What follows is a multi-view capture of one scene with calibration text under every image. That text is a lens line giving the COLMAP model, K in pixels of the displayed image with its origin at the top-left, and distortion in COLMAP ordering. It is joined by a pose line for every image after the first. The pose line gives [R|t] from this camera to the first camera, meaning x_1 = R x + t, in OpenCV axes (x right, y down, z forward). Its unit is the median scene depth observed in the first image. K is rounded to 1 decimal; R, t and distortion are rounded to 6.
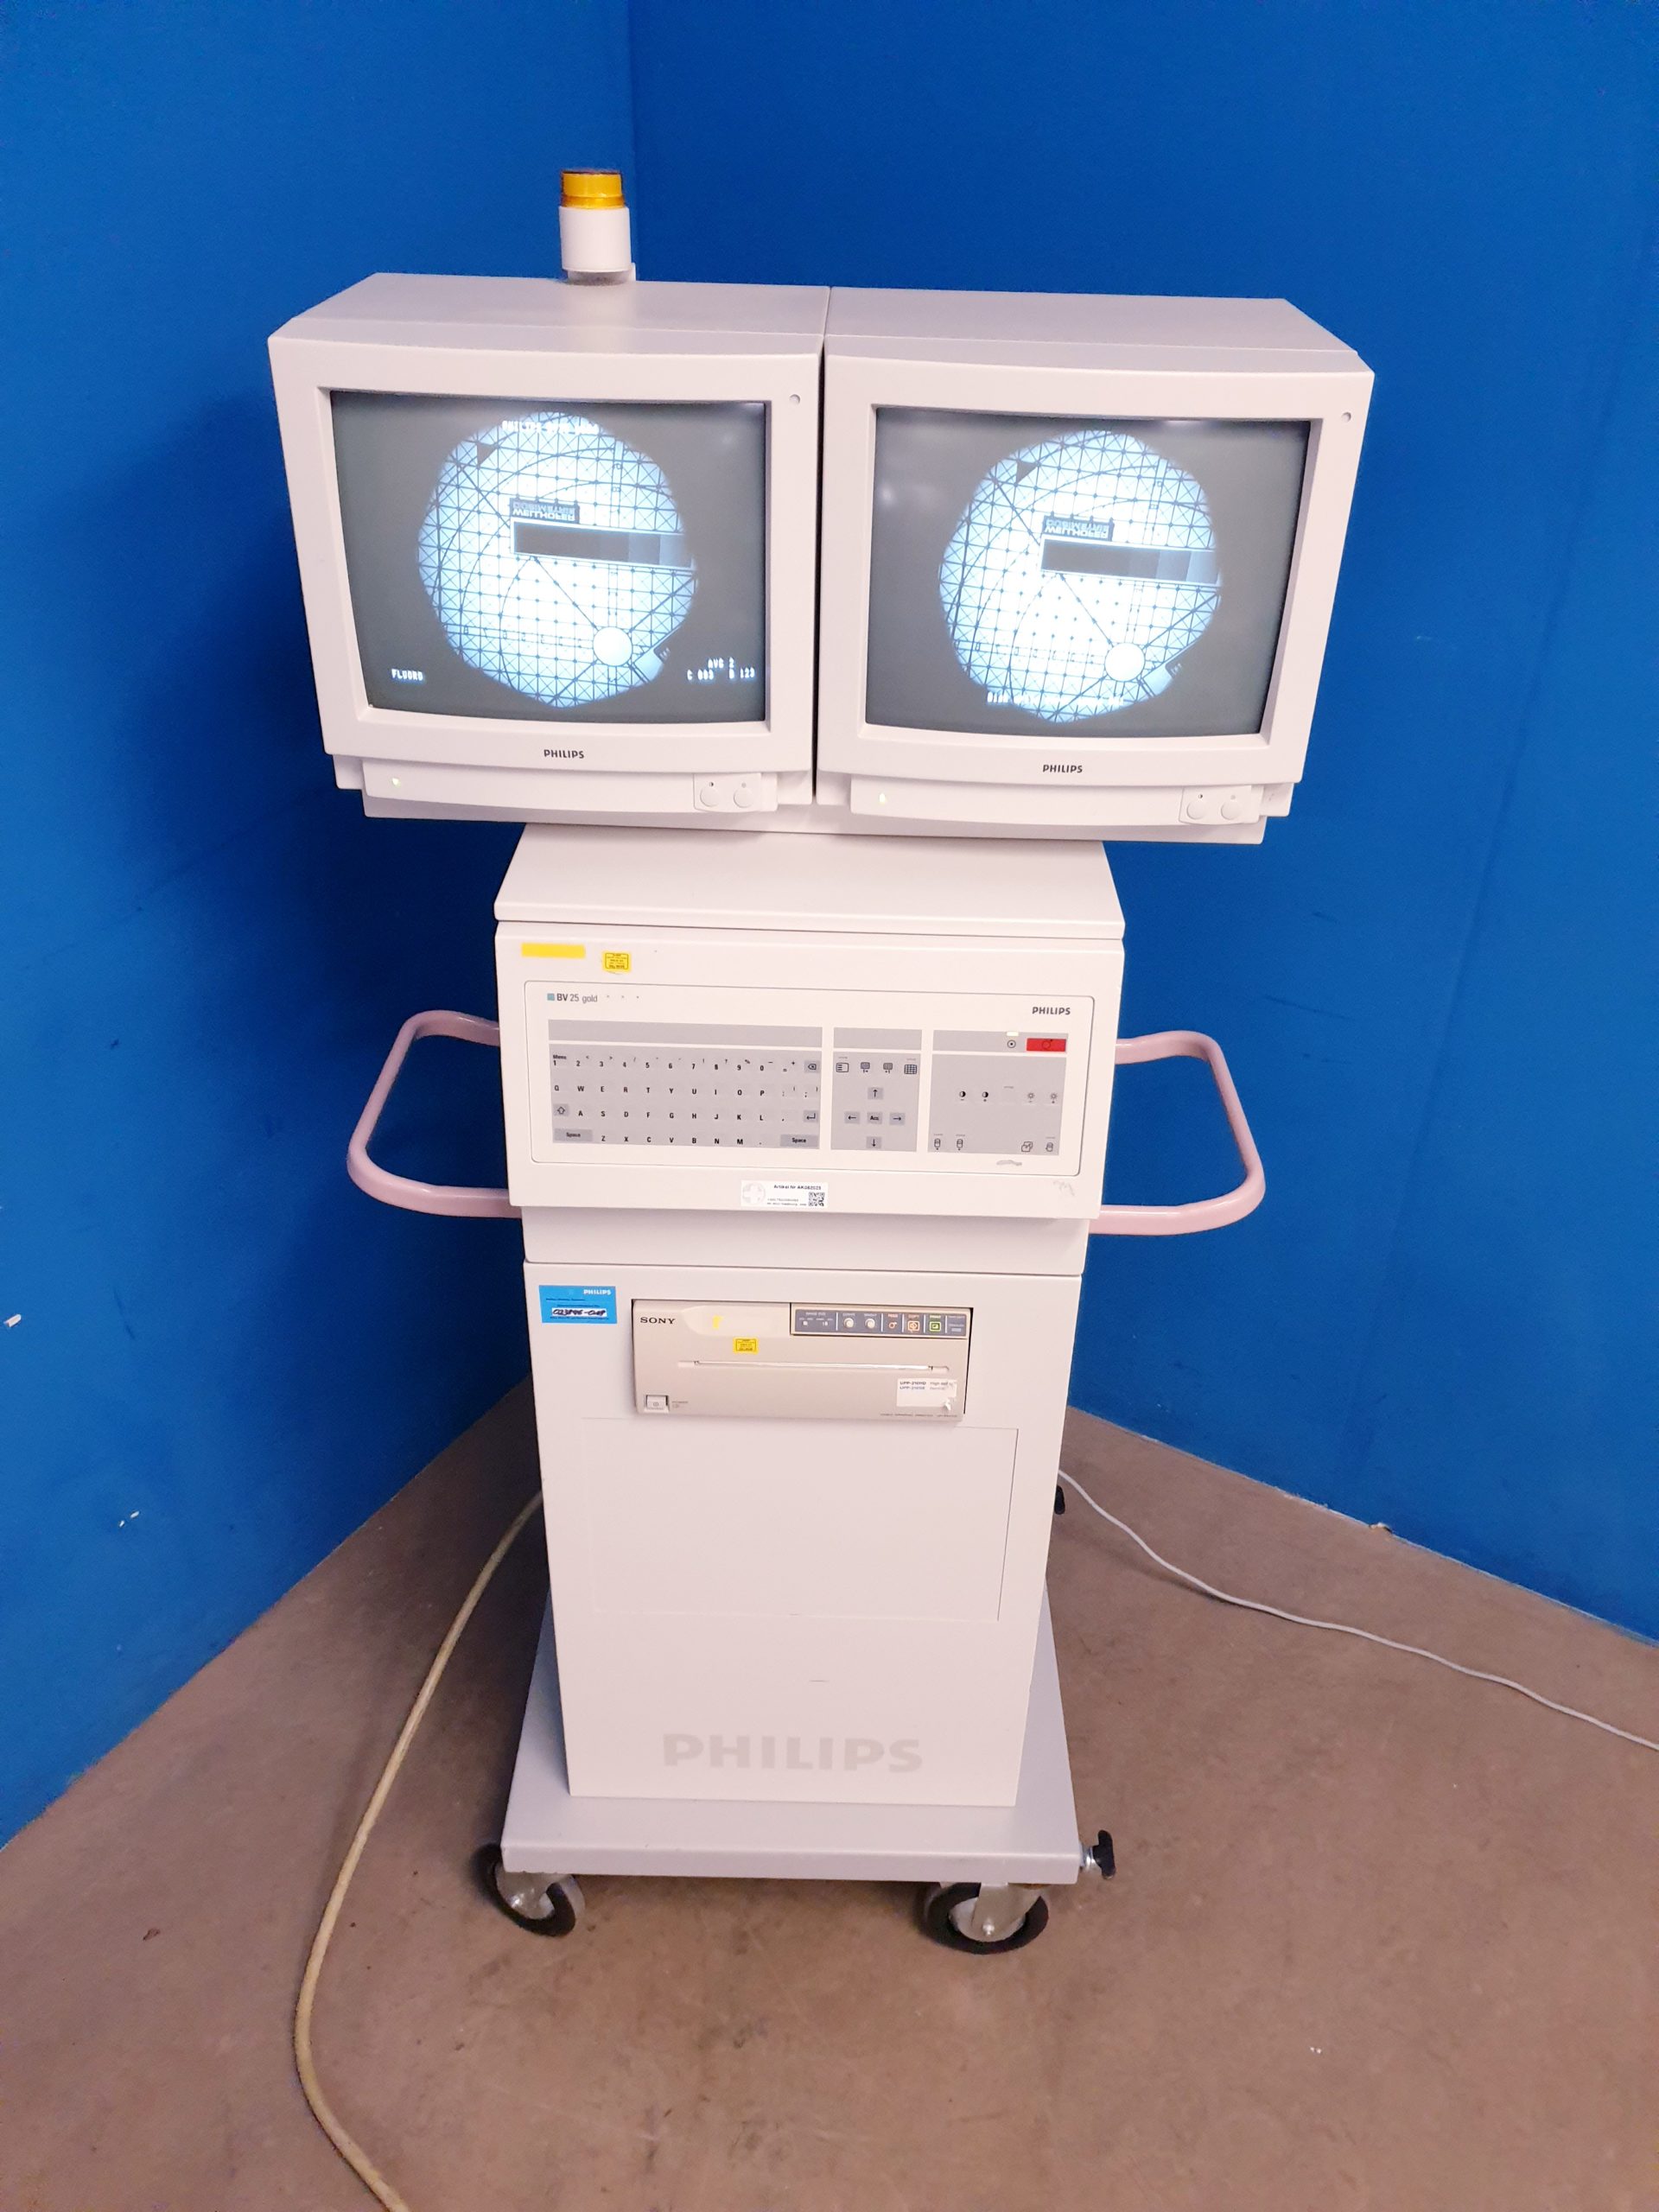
lens RADIAL K [[1810.5, 0, 833.6], [0, 1810.5, 1192.5], [0, 0, 1]] dist [0.092825, -0.329001]
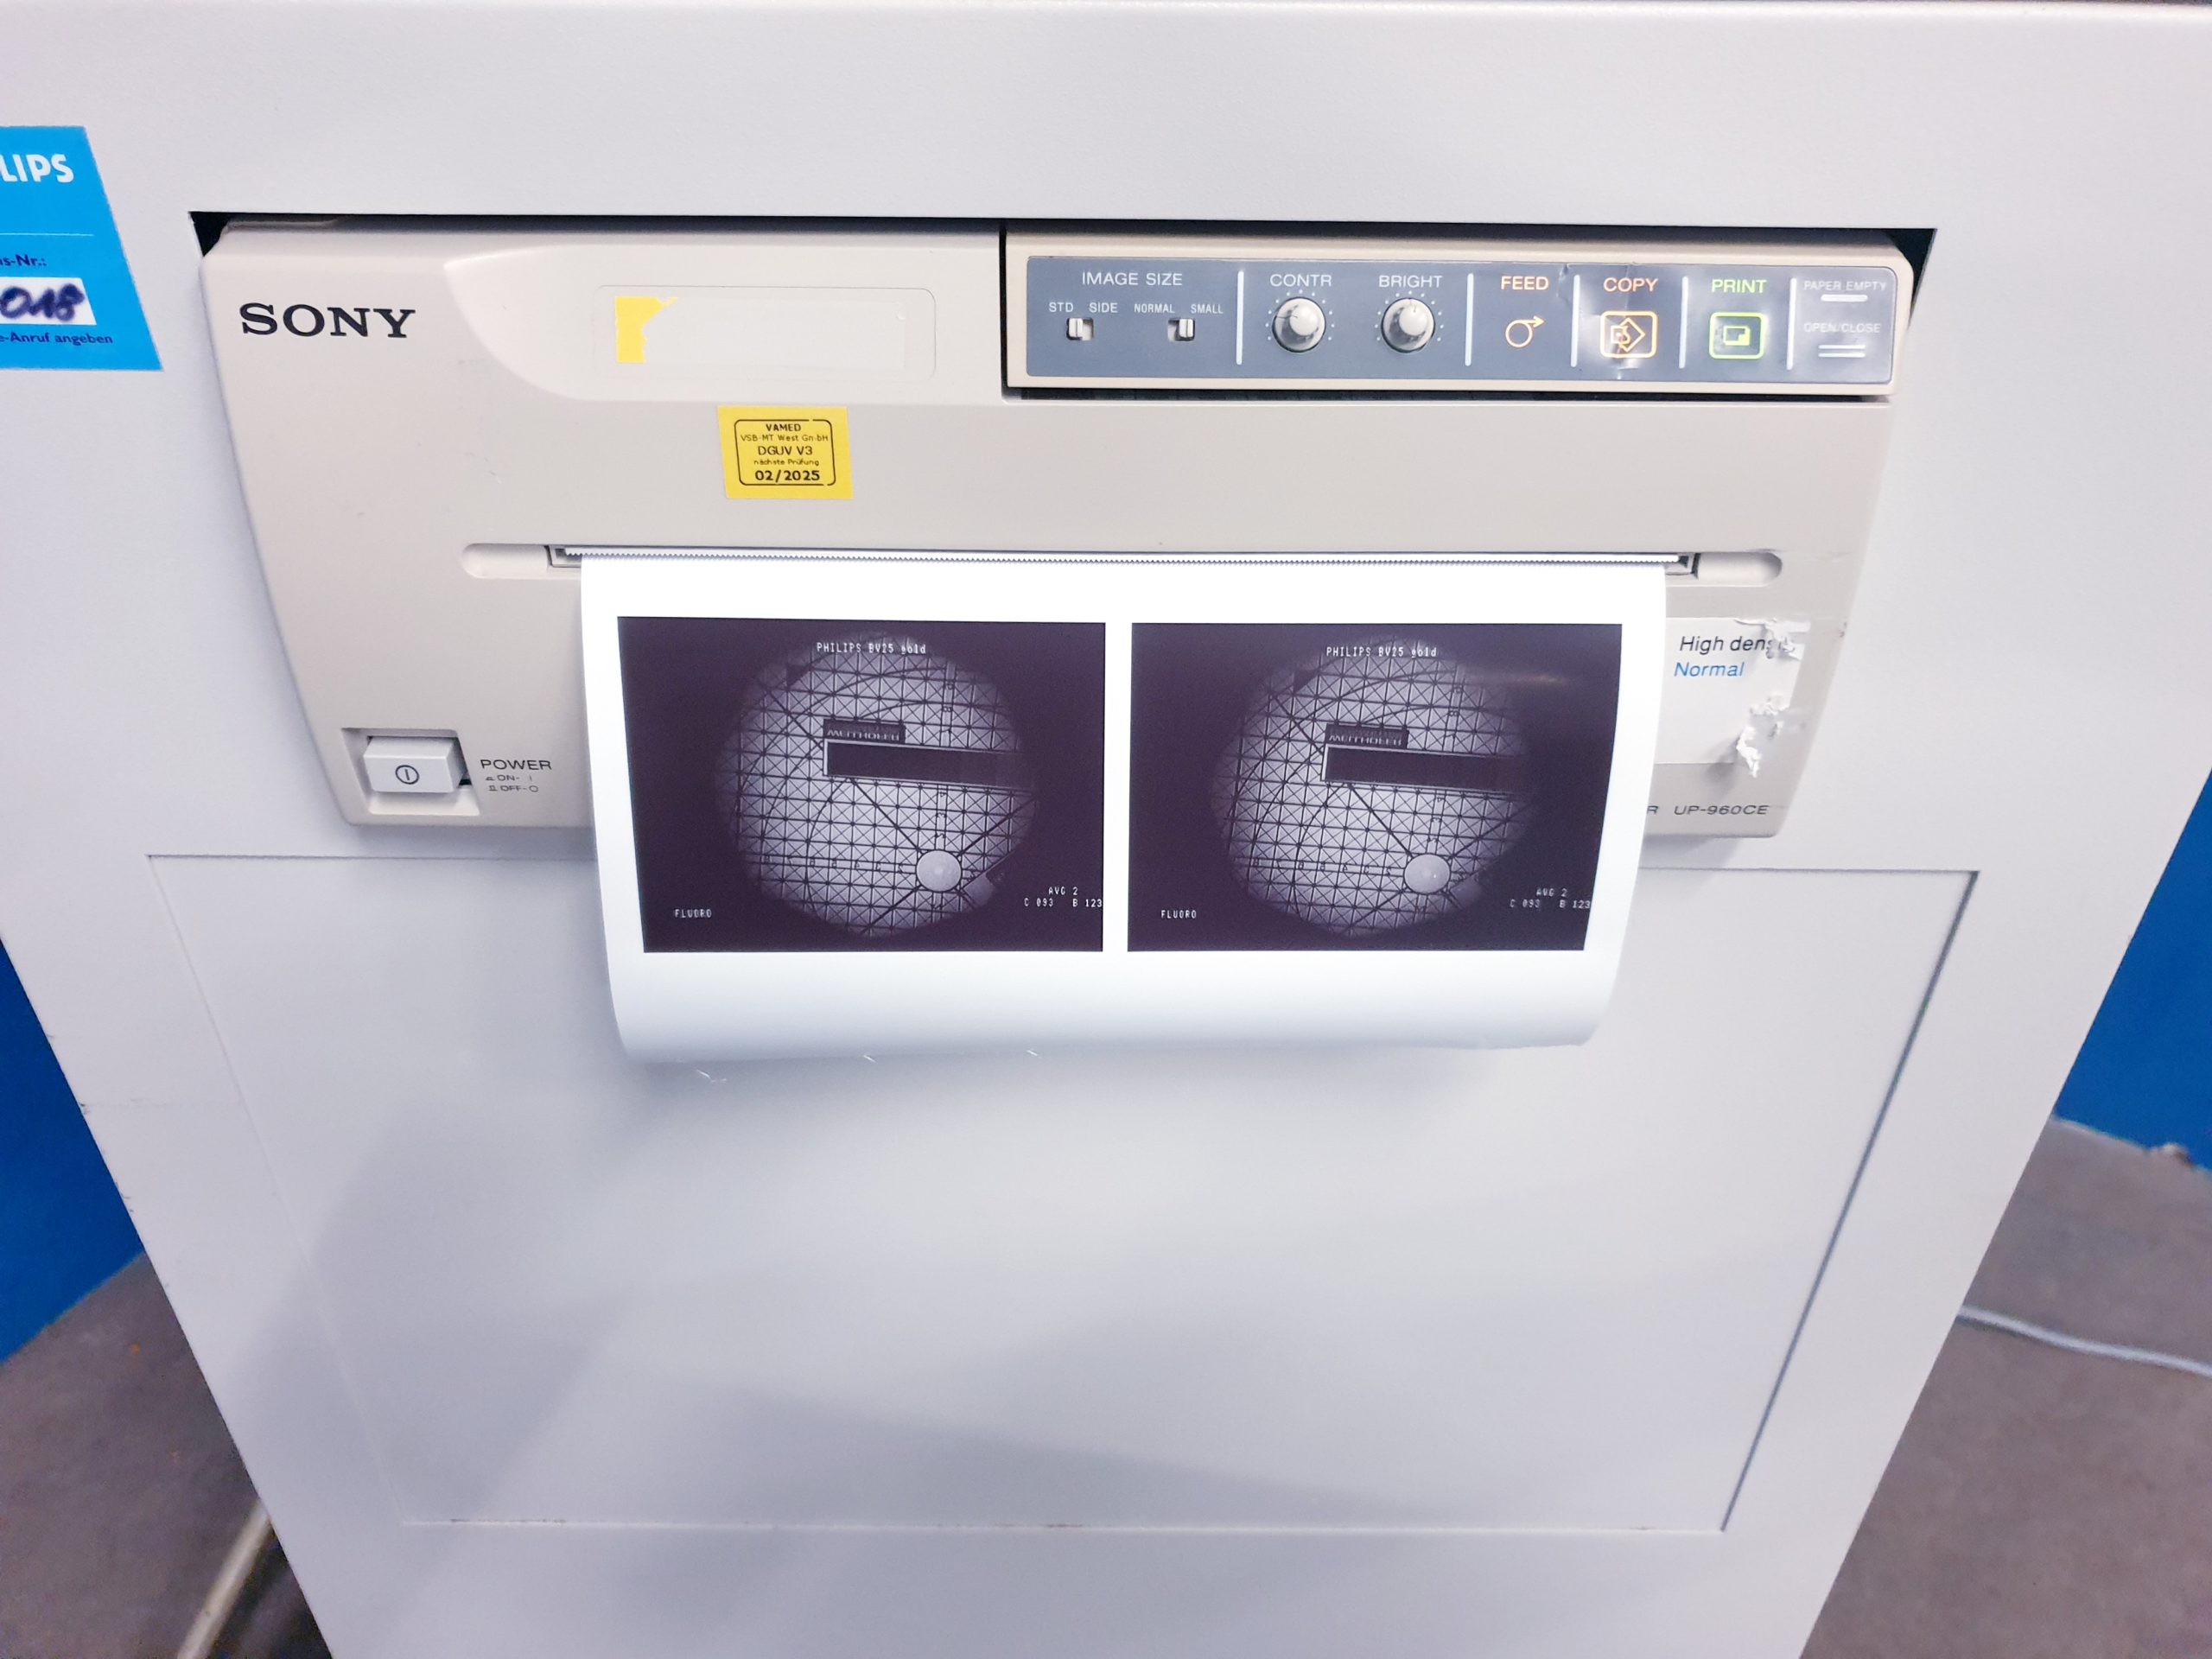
lens RADIAL K [[1713.6, 0, 1109.9], [0, 1713.6, 803.0], [0, 0, 1]] dist [-0.052055, 0.077248]
pose [[0.999626, -0.026256, 0.007658, -0.010359], [0.026330, 0.999607, -0.009649, 0.082874], [-0.007401, 0.009847, 0.999924, 0.531494]]
